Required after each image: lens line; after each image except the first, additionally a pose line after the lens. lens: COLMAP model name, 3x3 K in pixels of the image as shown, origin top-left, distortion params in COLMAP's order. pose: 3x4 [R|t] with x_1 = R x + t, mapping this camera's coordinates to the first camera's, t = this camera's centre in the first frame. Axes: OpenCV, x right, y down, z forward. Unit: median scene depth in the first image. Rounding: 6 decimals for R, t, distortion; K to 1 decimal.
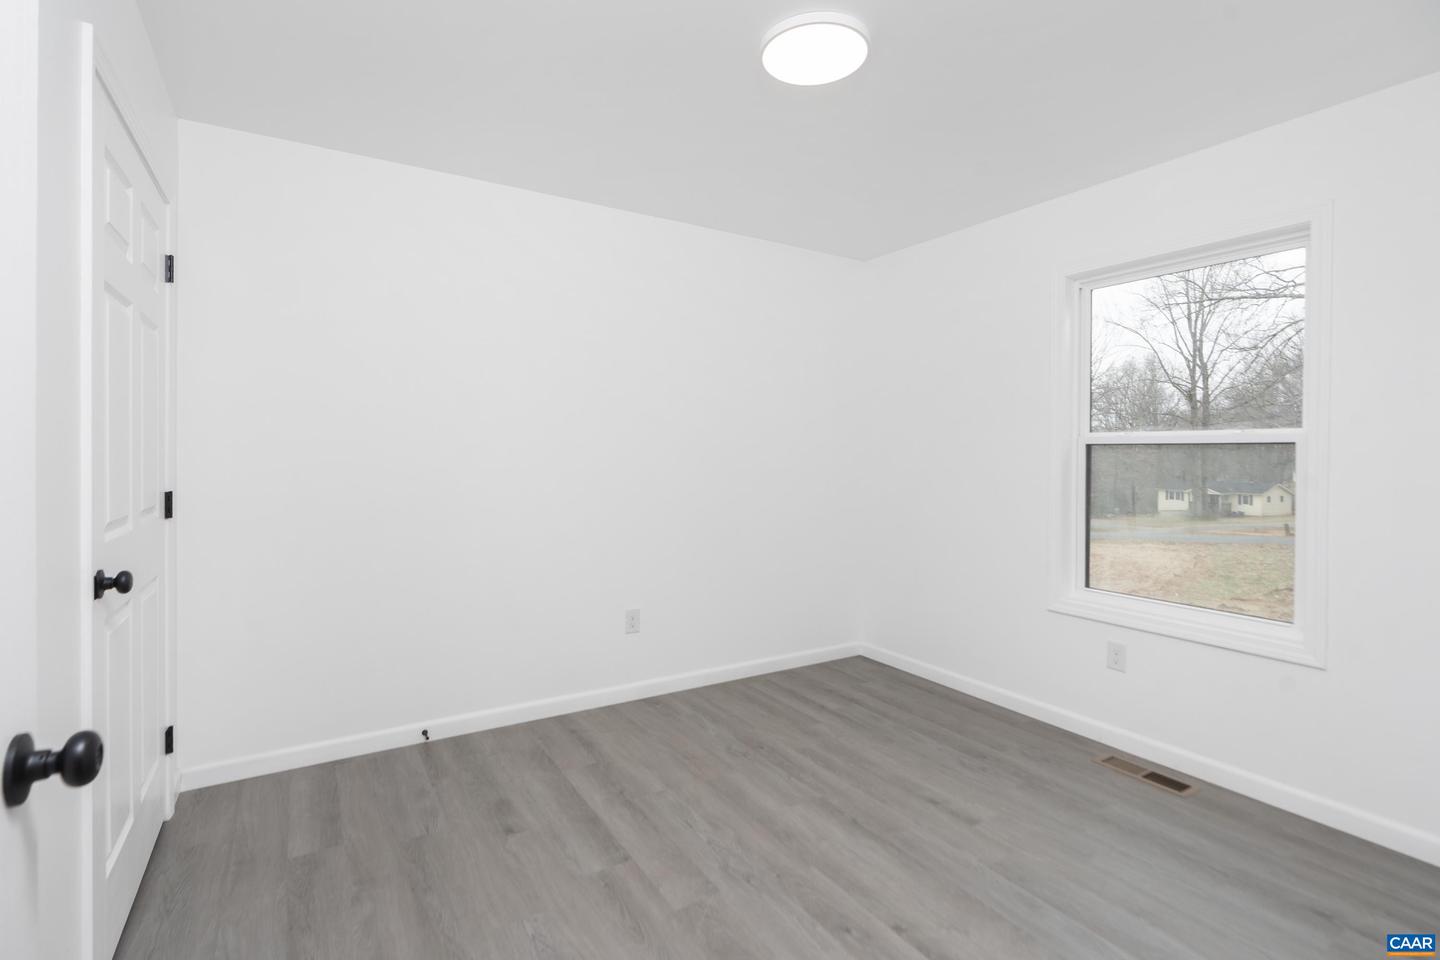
lens RADIAL K [[673.9, 0, 725.7], [0, 673.9, 466.8], [0, 0, 1]] dist [-0.001594, -0.000113]
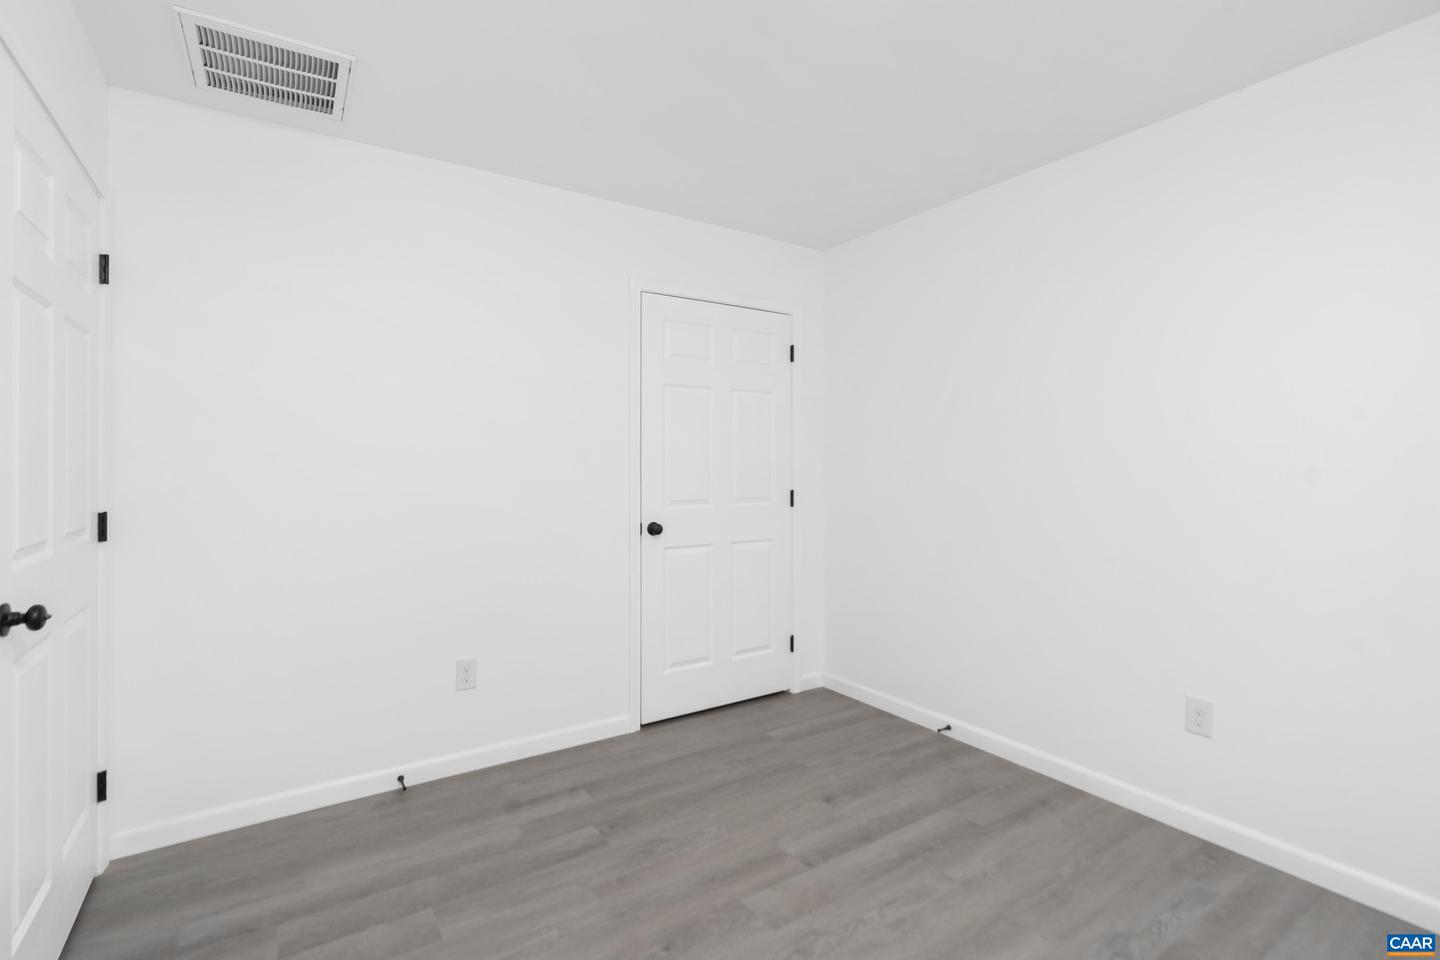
lens RADIAL K [[673.9, 0, 722.9], [0, 673.9, 476.9], [0, 0, 1]] dist [-0.001594, -0.000113]
pose [[0.021596, 0.008429, -0.999731, 0.777684], [-0.017815, 0.999809, 0.008045, -0.020648], [0.999608, 0.017637, 0.021742, 0.731211]]
